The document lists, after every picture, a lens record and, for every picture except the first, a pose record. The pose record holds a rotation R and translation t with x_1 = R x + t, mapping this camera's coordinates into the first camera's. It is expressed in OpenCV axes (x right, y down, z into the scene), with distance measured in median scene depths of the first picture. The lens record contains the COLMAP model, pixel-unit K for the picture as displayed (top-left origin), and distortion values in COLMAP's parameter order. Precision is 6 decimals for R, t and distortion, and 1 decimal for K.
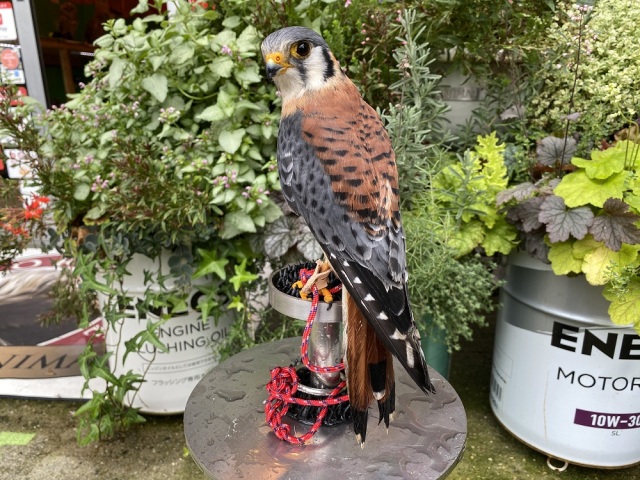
lens RADIAL K [[486.8, 0, 328.9], [0, 486.8, 238.6], [0, 0, 1]] dist [0.002437, -0.004198]
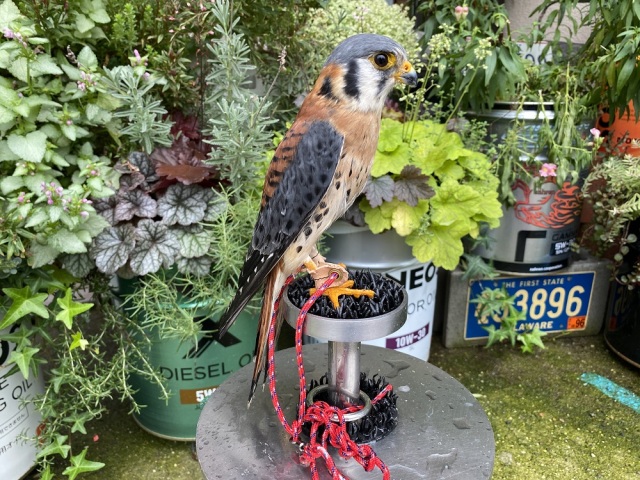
lens RADIAL K [[482.1, 0, 318.3], [0, 482.1, 233.1], [0, 0, 1]] dist [-0.000401, -0.005368]
pose [[0.817300, -0.186812, 0.545089, -0.263128], [0.173529, 0.981867, 0.076317, -0.037498], [-0.549462, 0.032215, 0.834897, 0.073851]]
